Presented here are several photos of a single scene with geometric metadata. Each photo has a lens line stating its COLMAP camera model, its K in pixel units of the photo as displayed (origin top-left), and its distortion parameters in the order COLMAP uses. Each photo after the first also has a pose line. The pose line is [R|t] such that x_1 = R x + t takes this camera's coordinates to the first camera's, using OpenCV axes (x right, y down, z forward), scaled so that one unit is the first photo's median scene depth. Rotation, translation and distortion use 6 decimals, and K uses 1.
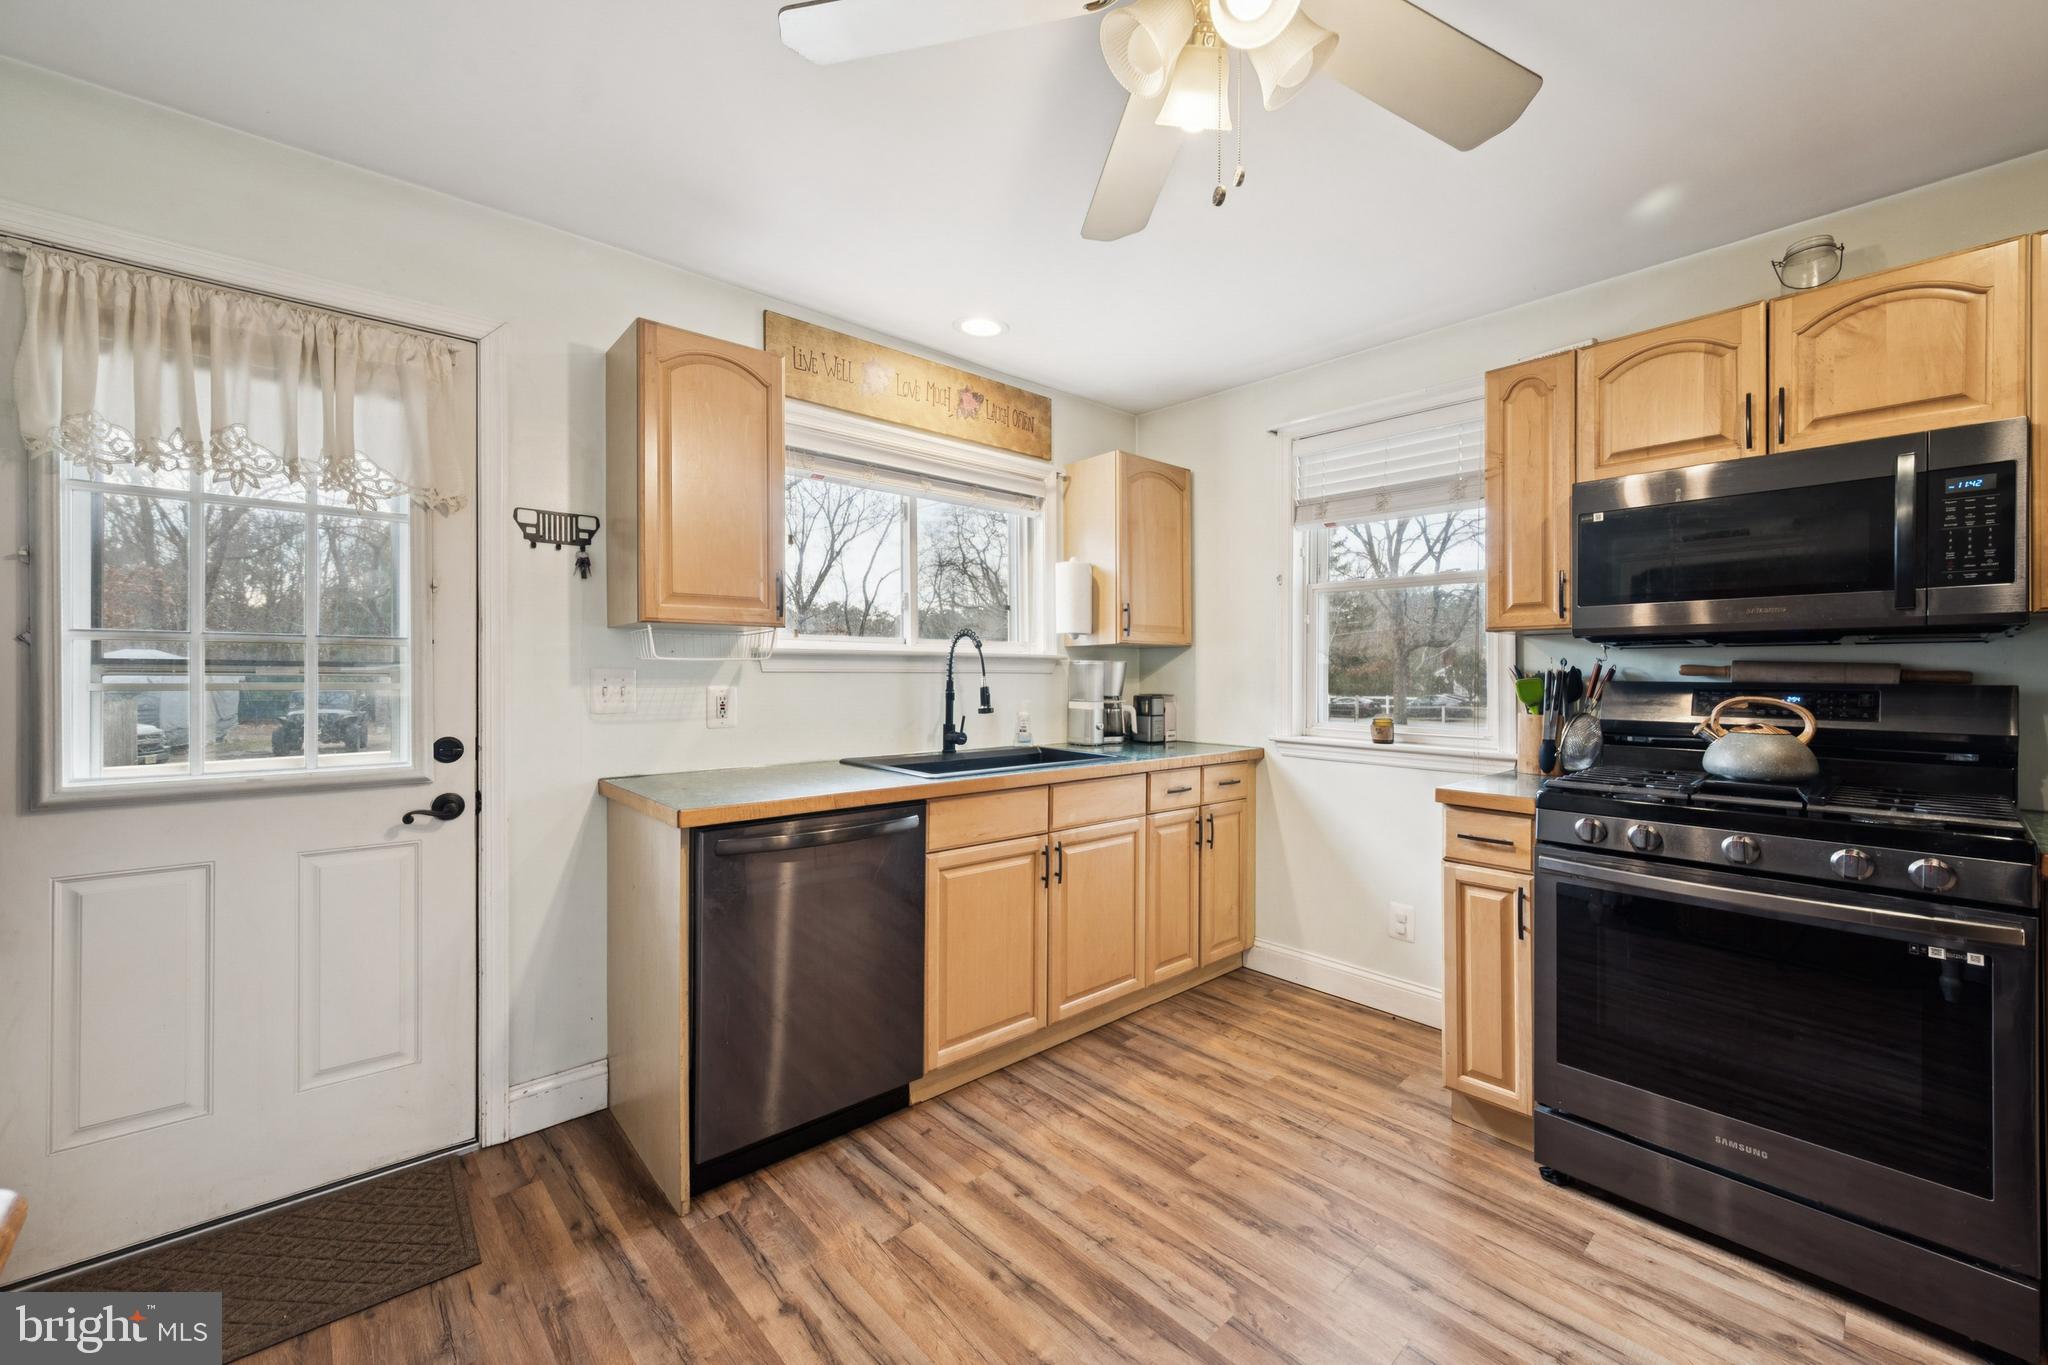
lens RADIAL K [[810.3, 0, 1029.9], [0, 810.3, 676.4], [0, 0, 1]] dist [0.004669, 0.000095]
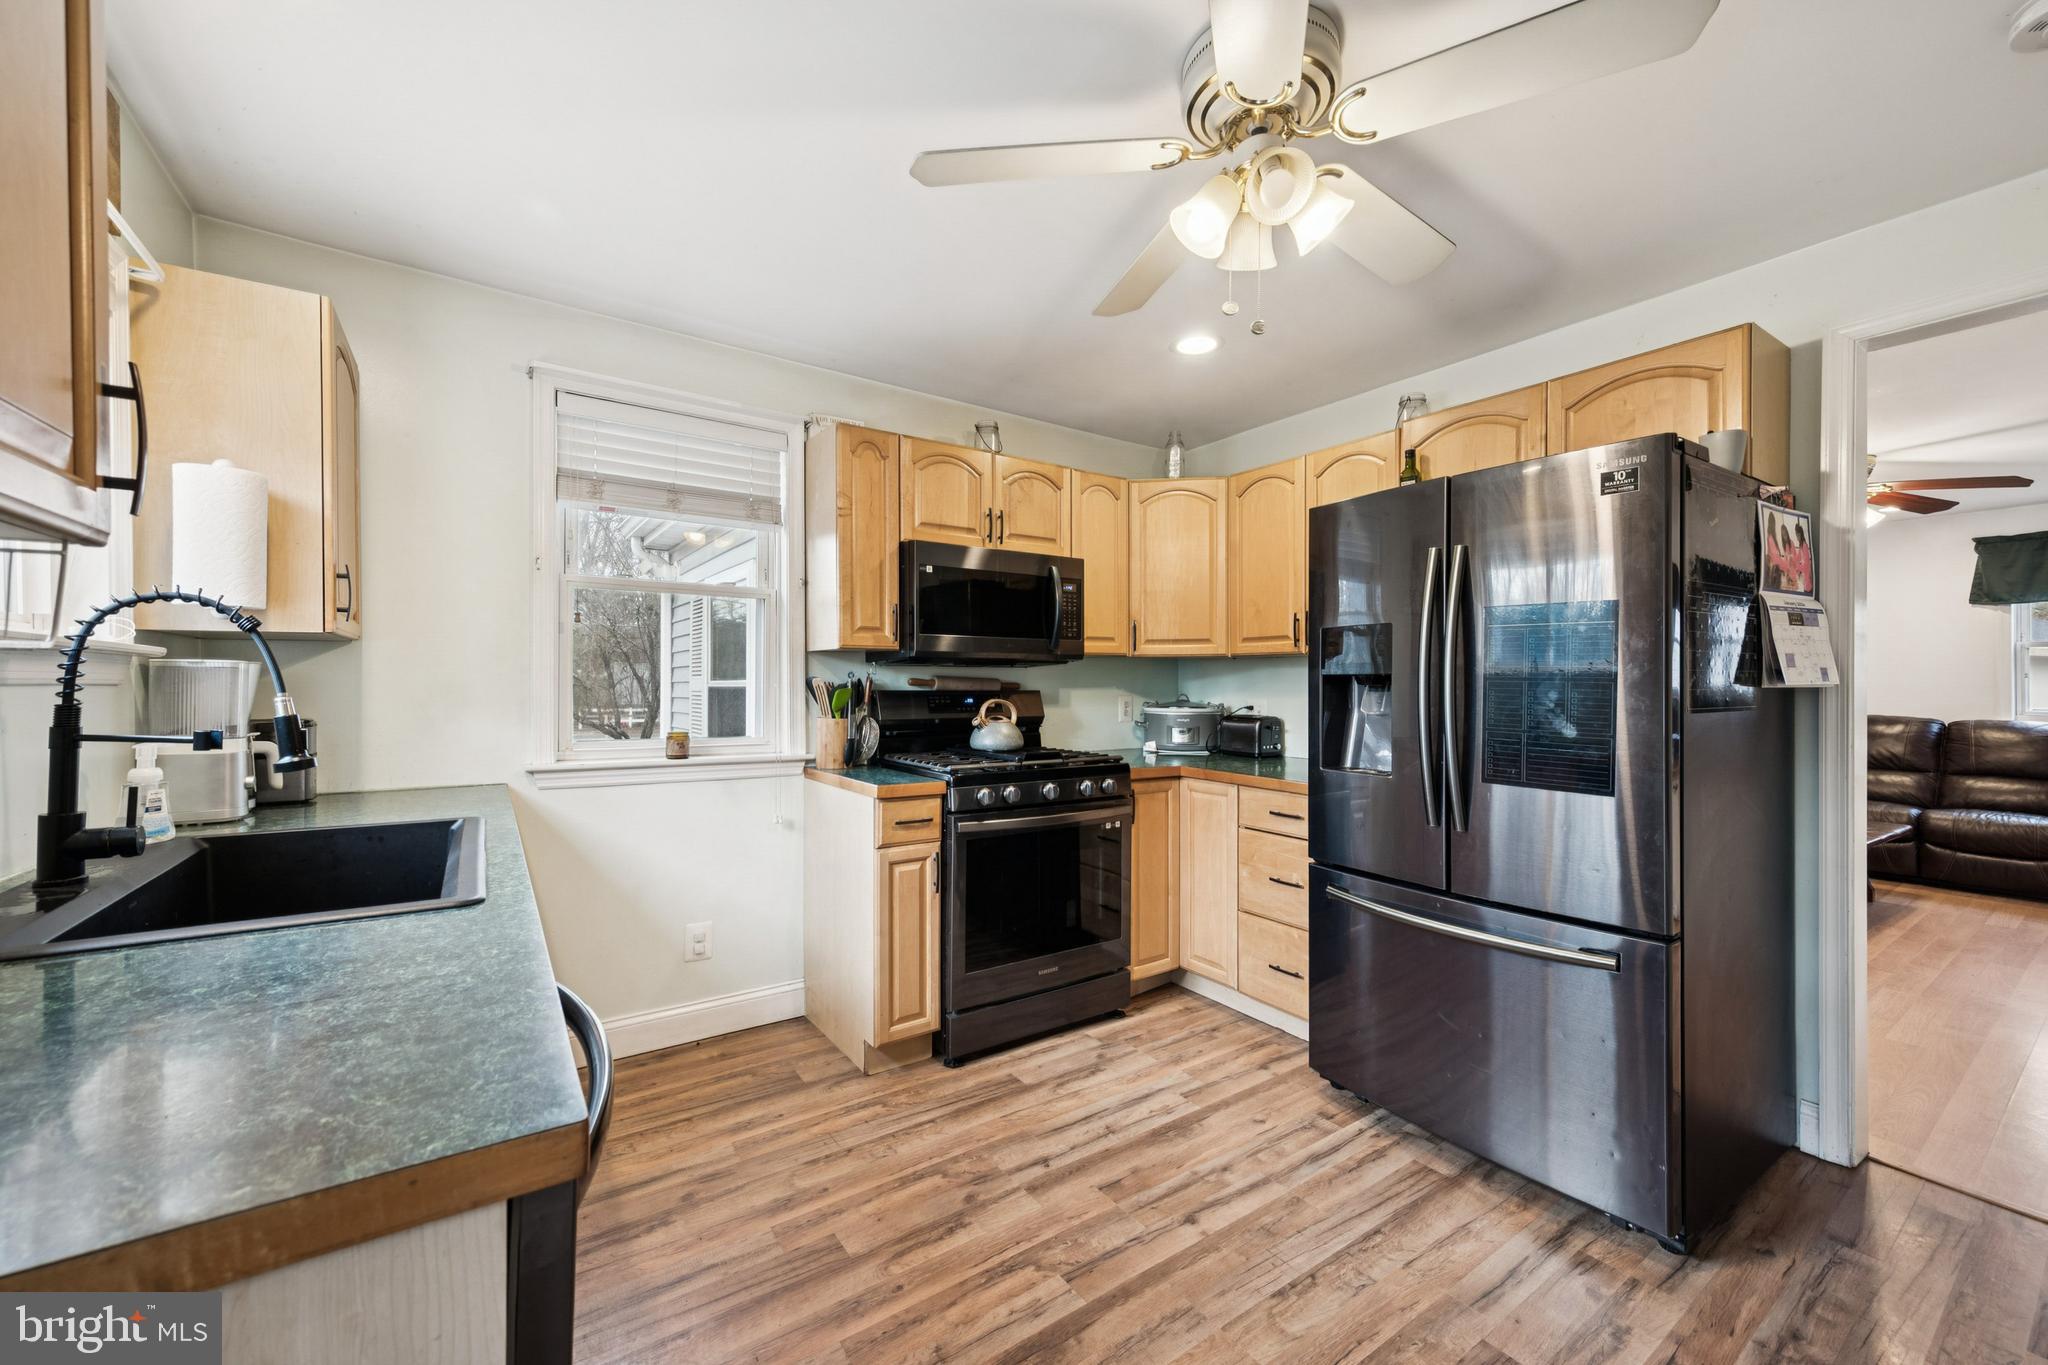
lens RADIAL K [[810.3, 0, 1032.5], [0, 810.3, 684.7], [0, 0, 1]] dist [0.004669, 0.000095]
pose [[0.123431, -0.002533, 0.992350, -0.674734], [0.000984, 0.999997, 0.002430, -0.007703], [-0.992353, 0.000676, 0.123433, 0.728778]]
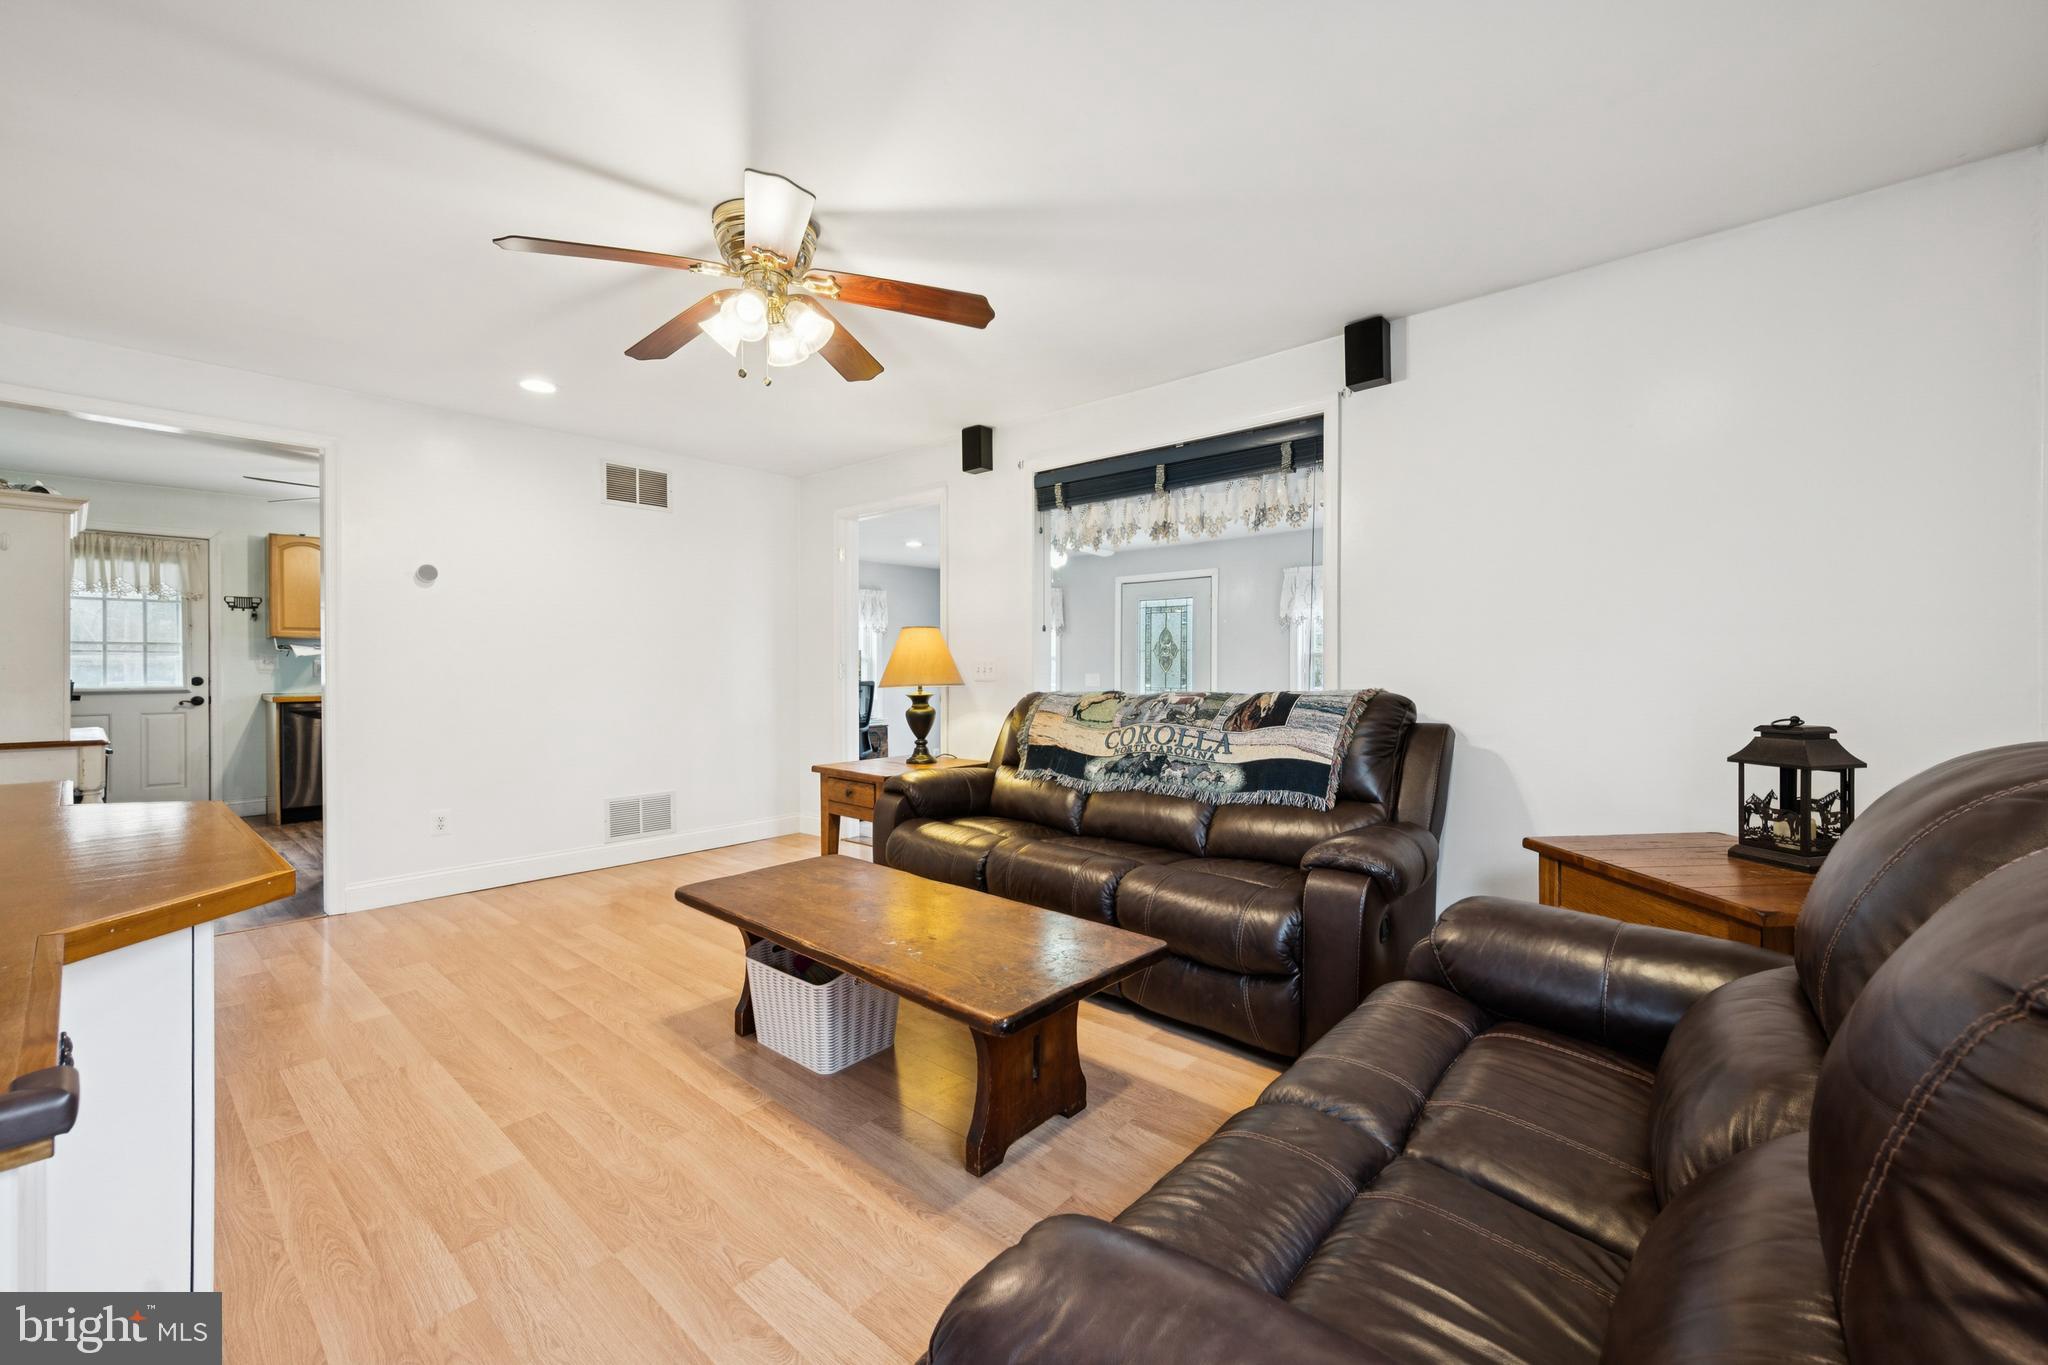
lens RADIAL K [[810.3, 0, 1024.4], [0, 810.3, 668.4], [0, 0, 1]] dist [0.004669, 0.000095]
pose [[0.991327, -0.000733, 0.131413, 1.015686], [0.000000, 0.999984, 0.005584, 0.015333], [-0.131415, -0.005536, 0.991312, -1.260574]]
